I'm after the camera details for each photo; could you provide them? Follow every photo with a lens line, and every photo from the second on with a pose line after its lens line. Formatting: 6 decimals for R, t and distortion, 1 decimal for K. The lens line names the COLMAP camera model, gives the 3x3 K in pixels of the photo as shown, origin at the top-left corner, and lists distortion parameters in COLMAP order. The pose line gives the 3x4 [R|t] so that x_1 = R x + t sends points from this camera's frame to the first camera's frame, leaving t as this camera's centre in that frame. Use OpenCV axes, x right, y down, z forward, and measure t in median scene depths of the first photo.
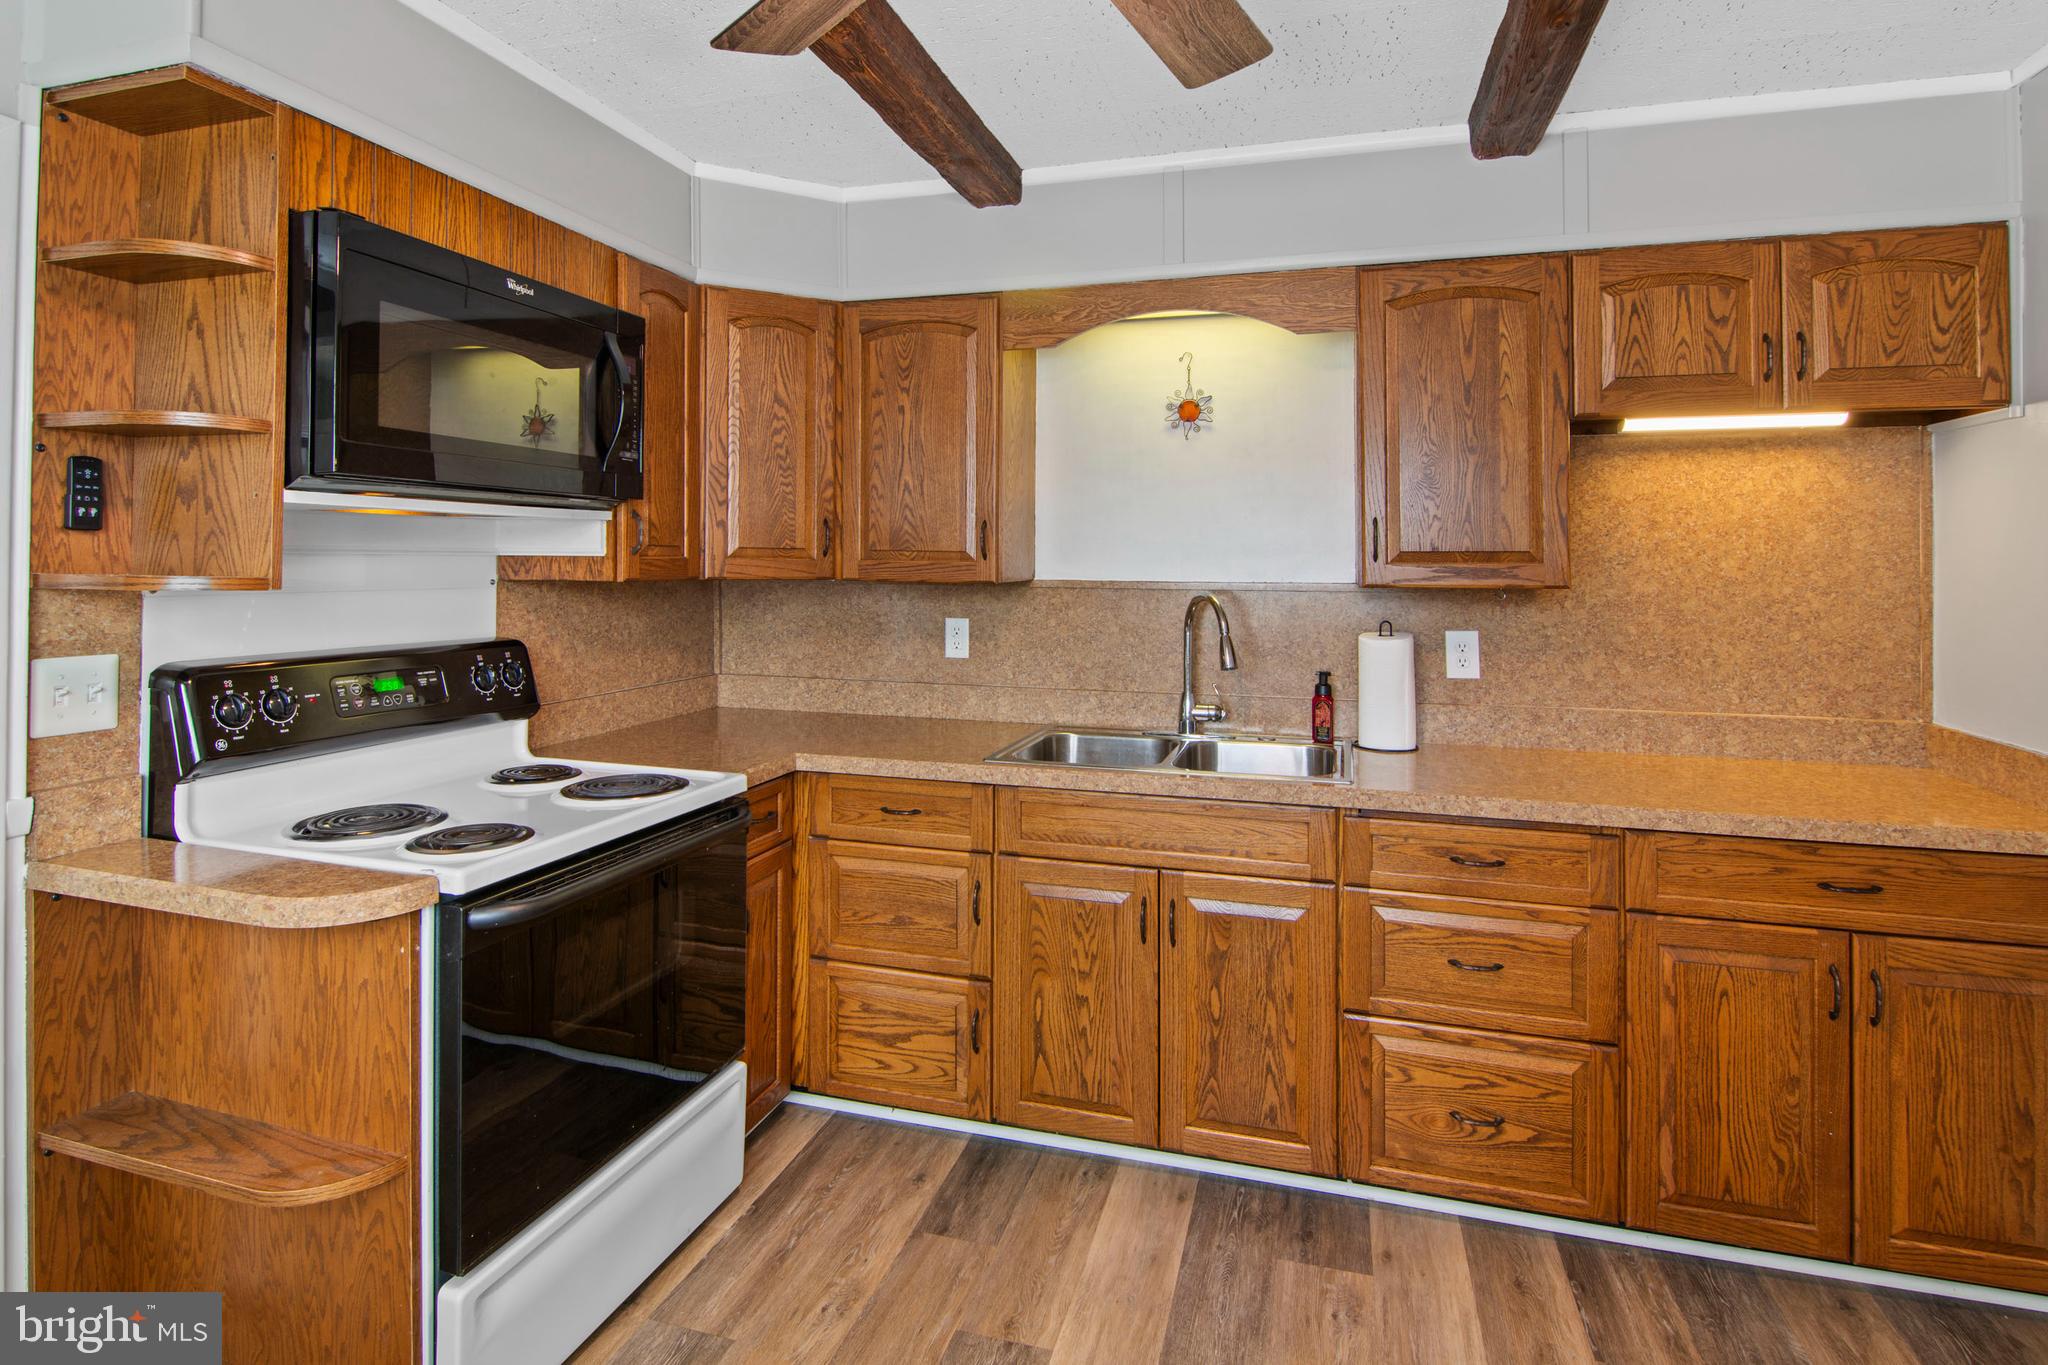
lens RADIAL K [[1015.1, 0, 1023.8], [0, 1015.1, 578.2], [0, 0, 1]] dist [-0.005608, -0.003897]
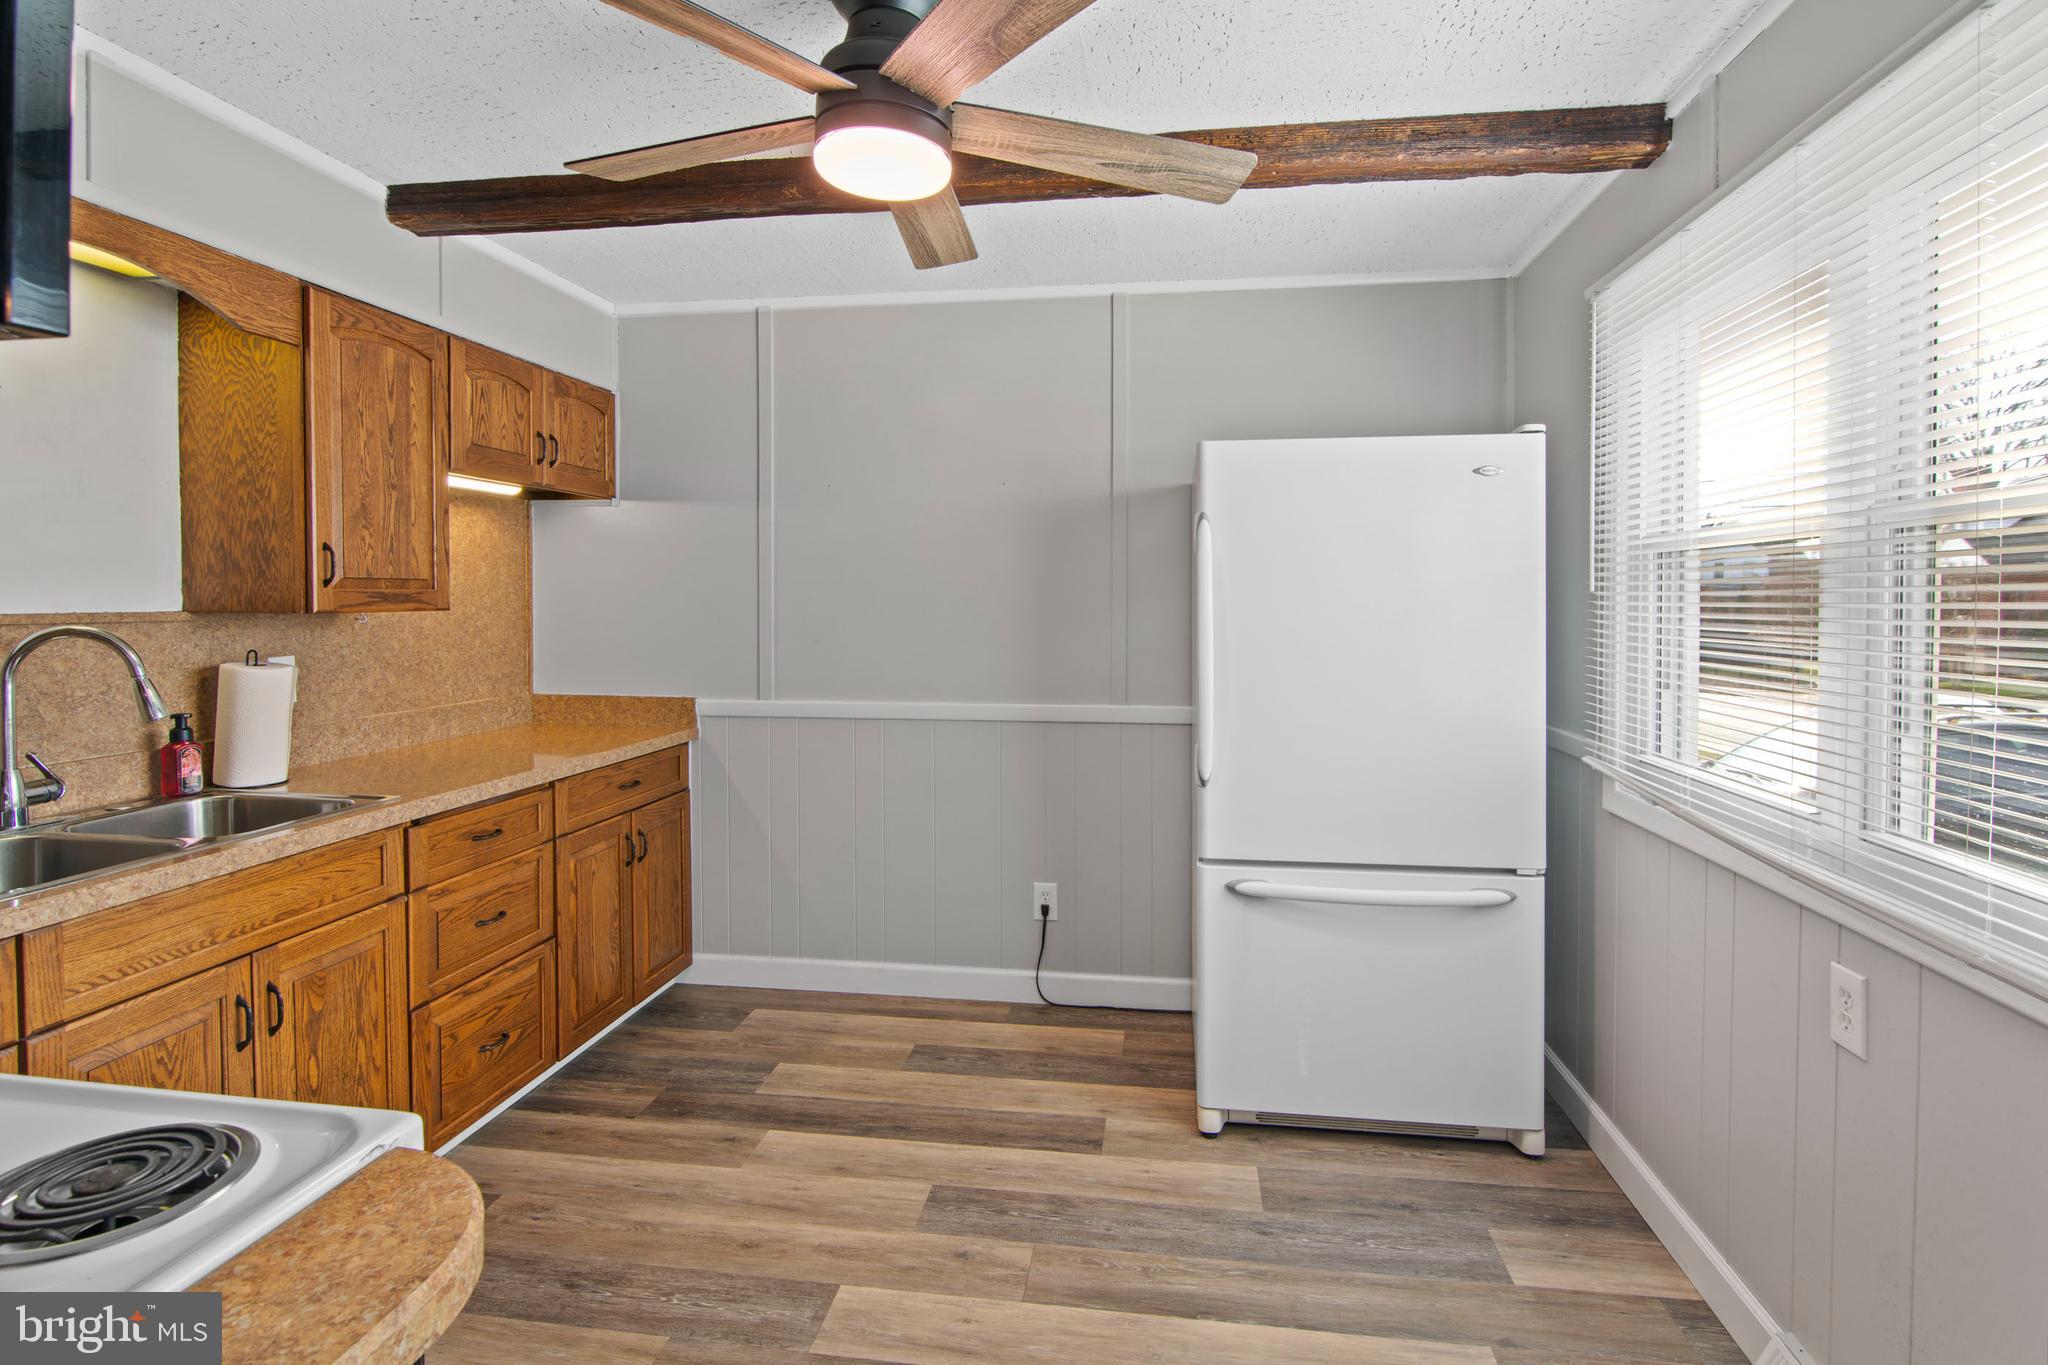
lens RADIAL K [[1015.1, 0, 1025.1], [0, 1015.1, 640.3], [0, 0, 1]] dist [-0.005608, -0.003897]
pose [[-0.132998, -0.046496, 0.990025, -0.779903], [0.009412, 0.998795, 0.048172, -0.005886], [-0.991072, 0.015725, -0.132400, 0.484132]]
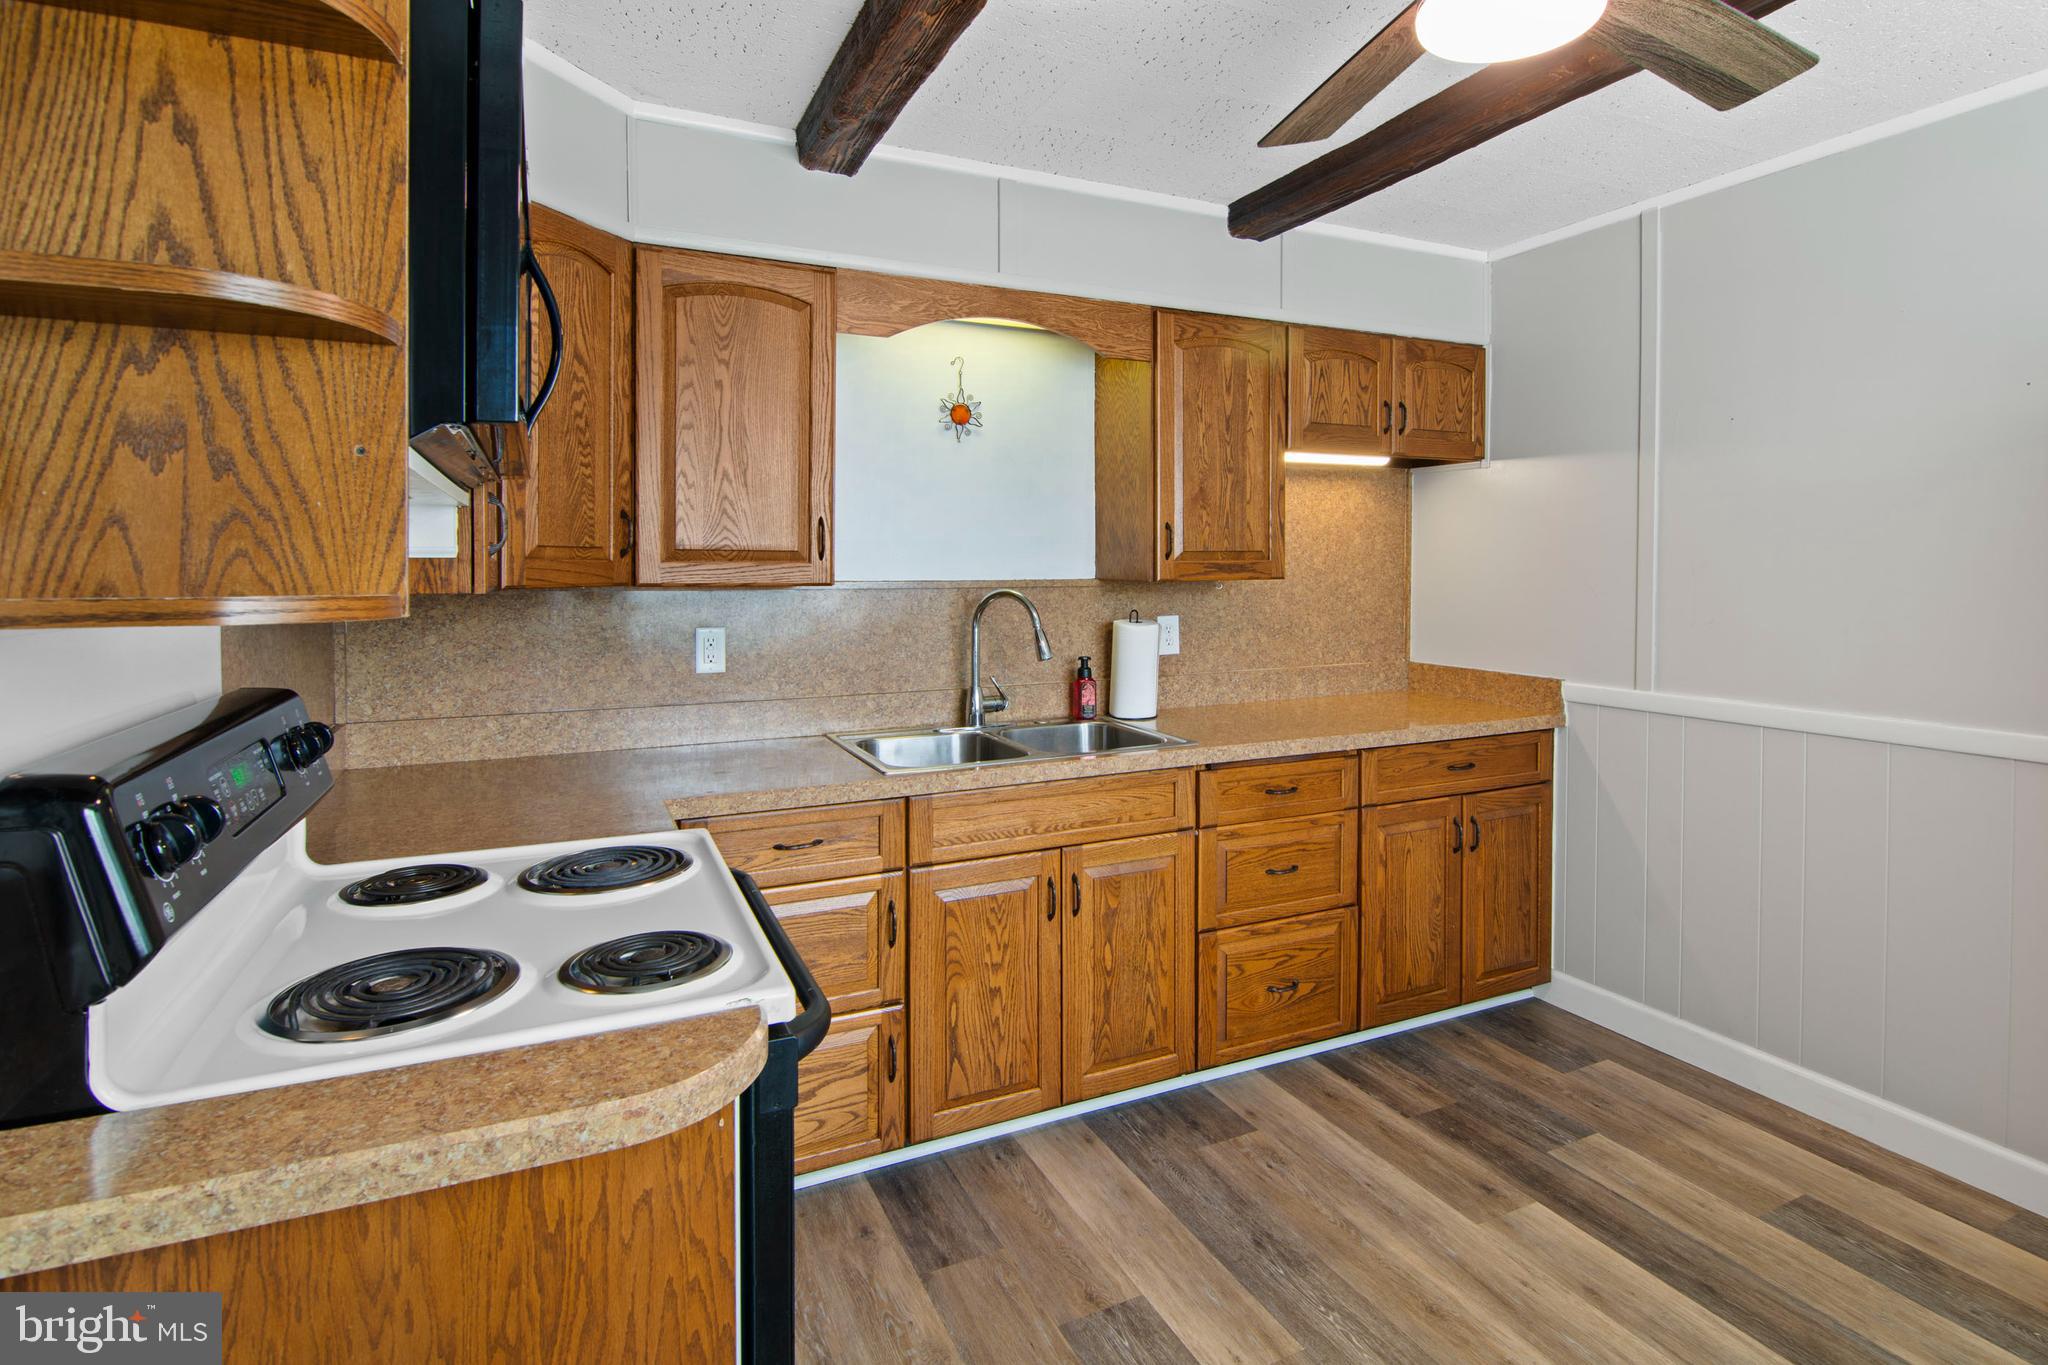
lens RADIAL K [[1015.1, 0, 1024.7], [0, 1015.1, 605.3], [0, 0, 1]] dist [-0.005608, -0.003897]
pose [[0.753077, -0.035467, 0.656976, -0.602522], [0.017866, 0.999280, 0.033467, -0.005621], [-0.657690, -0.013465, 0.753168, 0.227418]]
